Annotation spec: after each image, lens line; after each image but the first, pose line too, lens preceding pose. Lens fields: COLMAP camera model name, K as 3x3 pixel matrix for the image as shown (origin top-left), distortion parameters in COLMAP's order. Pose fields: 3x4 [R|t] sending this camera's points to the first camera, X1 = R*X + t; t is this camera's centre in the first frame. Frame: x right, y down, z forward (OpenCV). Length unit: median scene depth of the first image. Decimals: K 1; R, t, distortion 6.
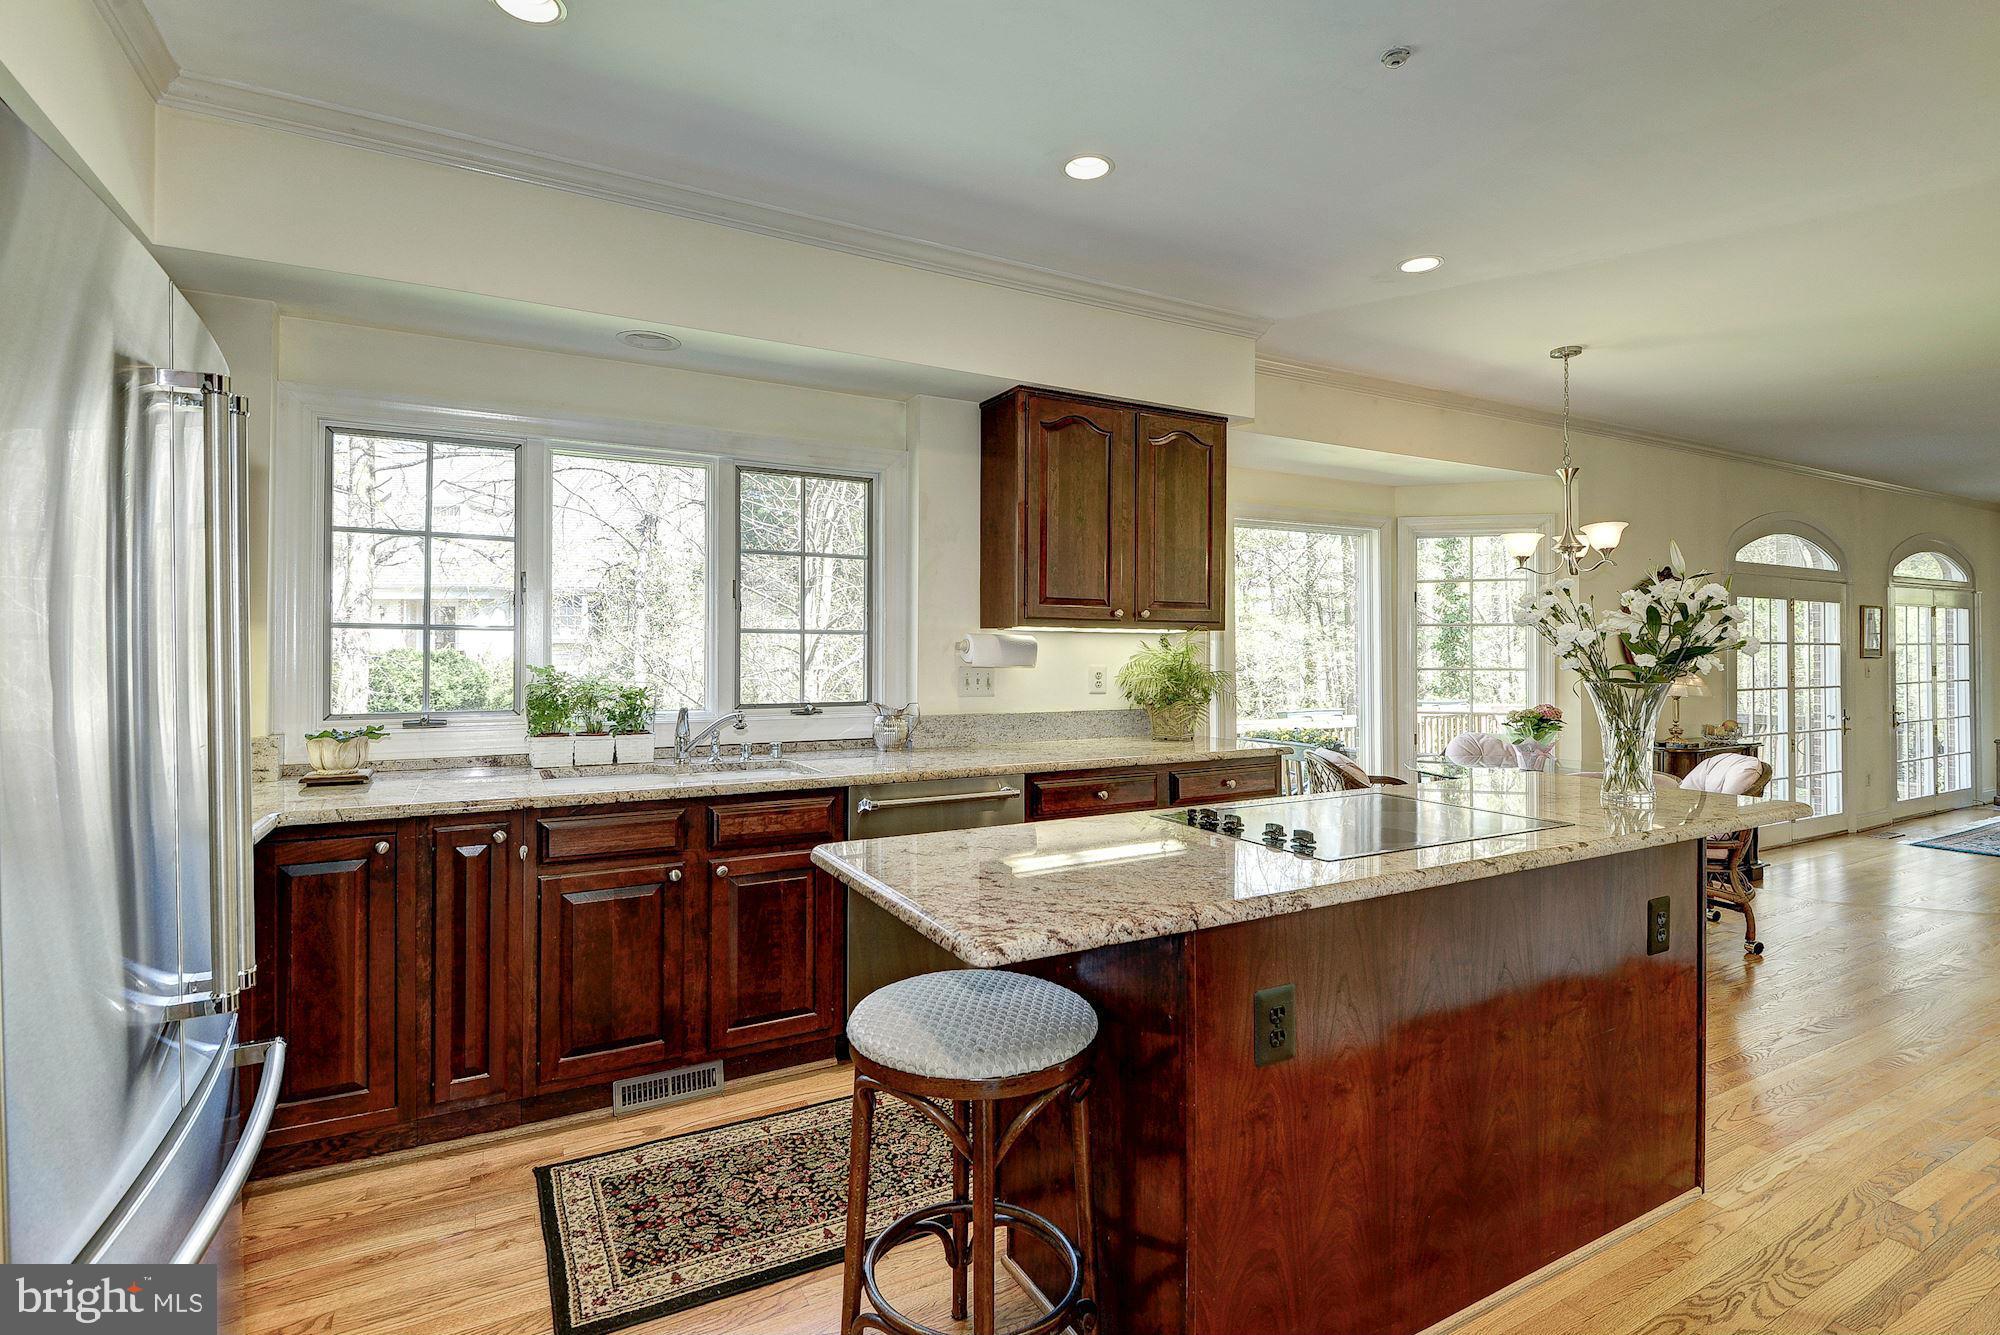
lens RADIAL K [[914.5, 0, 1008.4], [0, 914.5, 672.8], [0, 0, 1]] dist [0.000778, 0.000037]
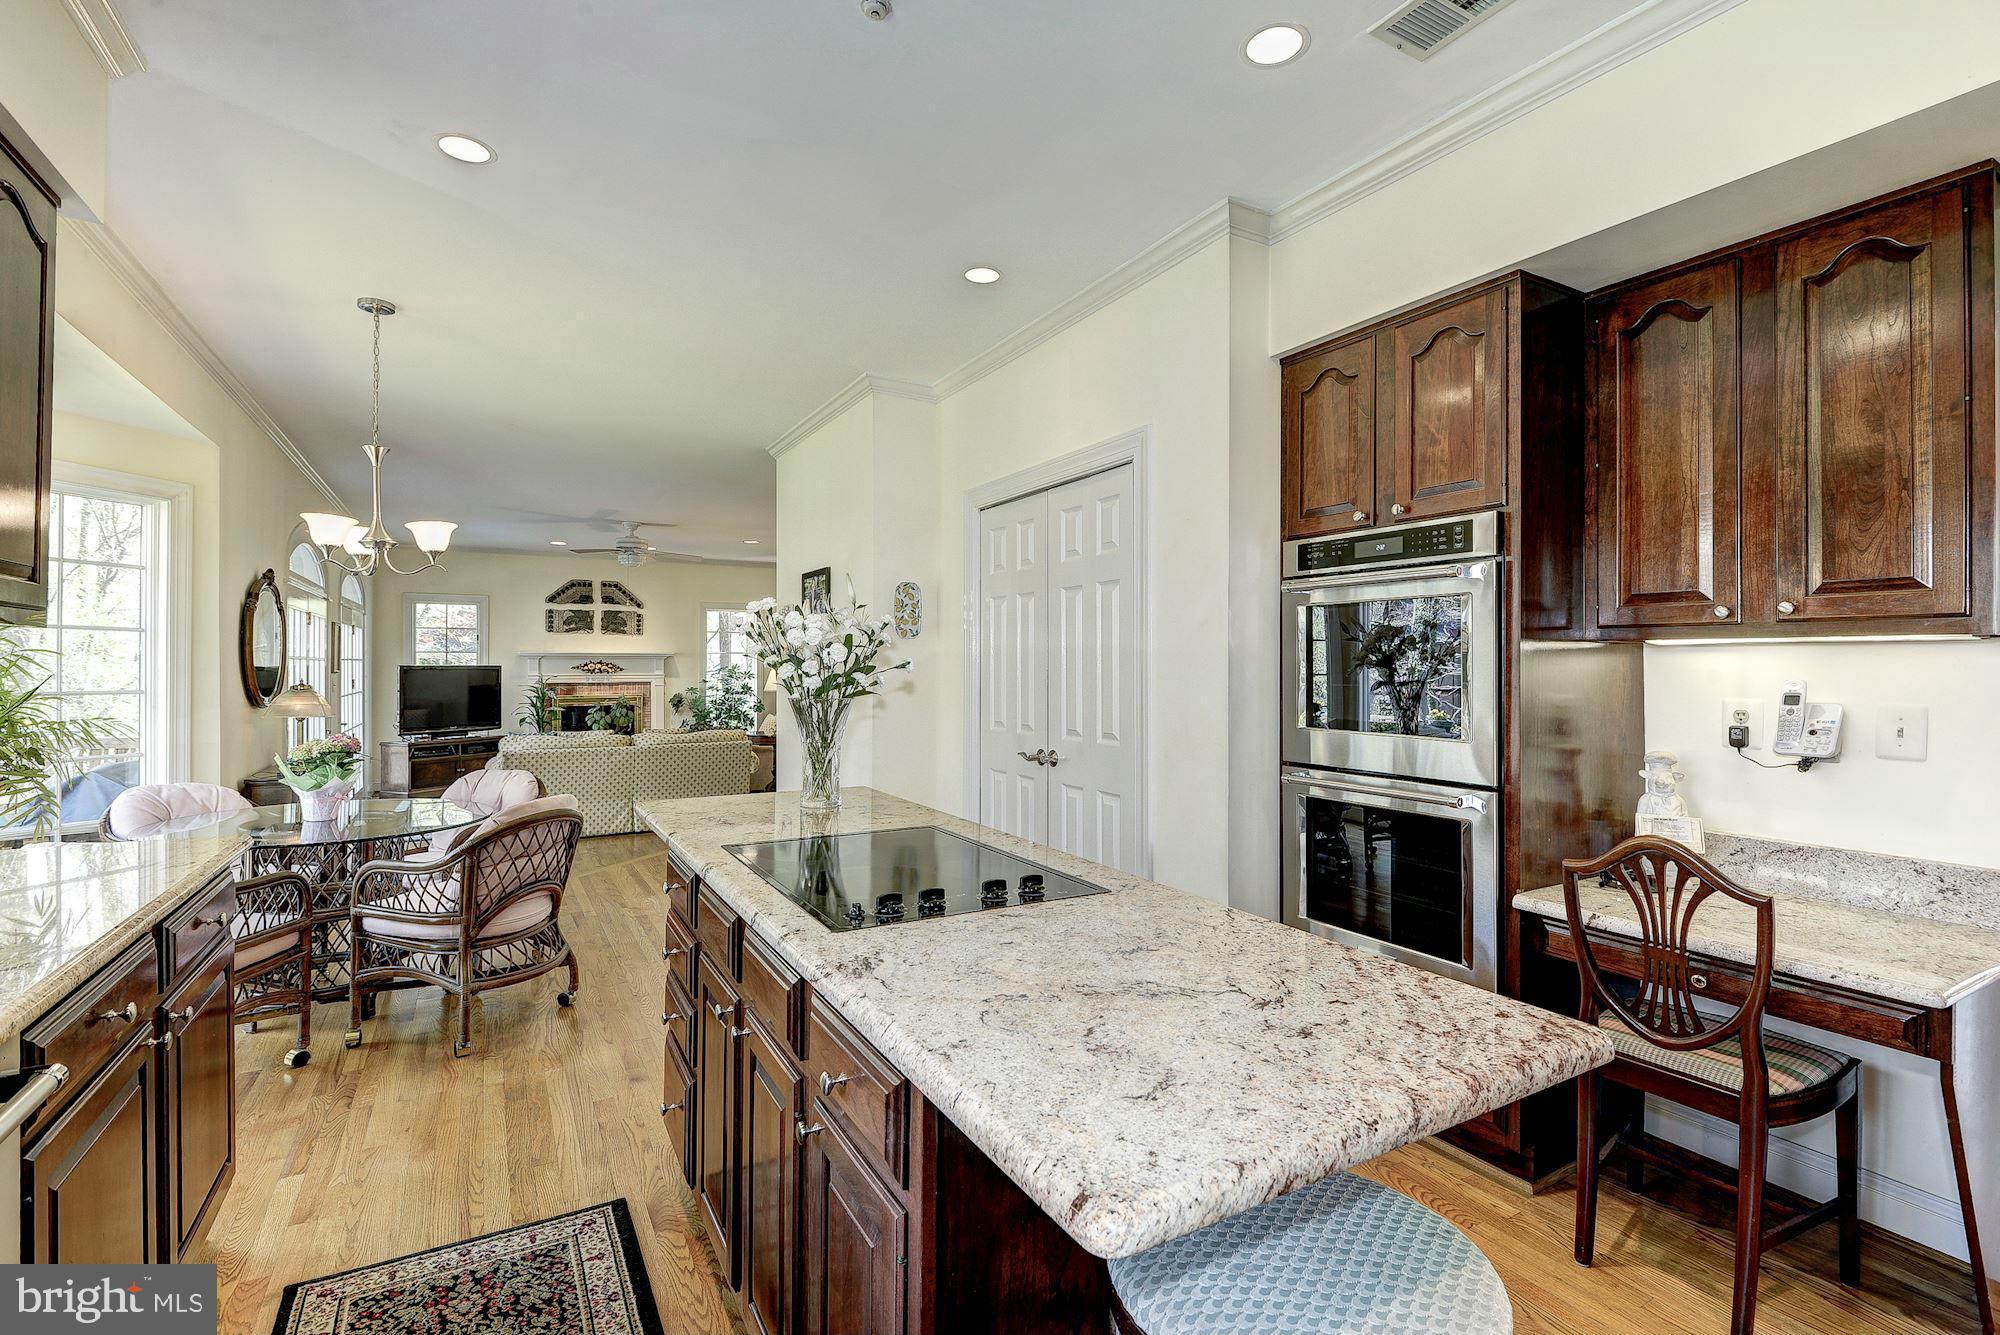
lens RADIAL K [[914.5, 0, 1008.4], [0, 914.5, 672.8], [0, 0, 1]] dist [0.000778, 0.000037]
pose [[-0.036971, 0.011505, 0.999250, -0.309616], [0.004795, 0.999924, -0.011335, -0.005623], [-0.999305, 0.004372, -0.037023, 0.585664]]
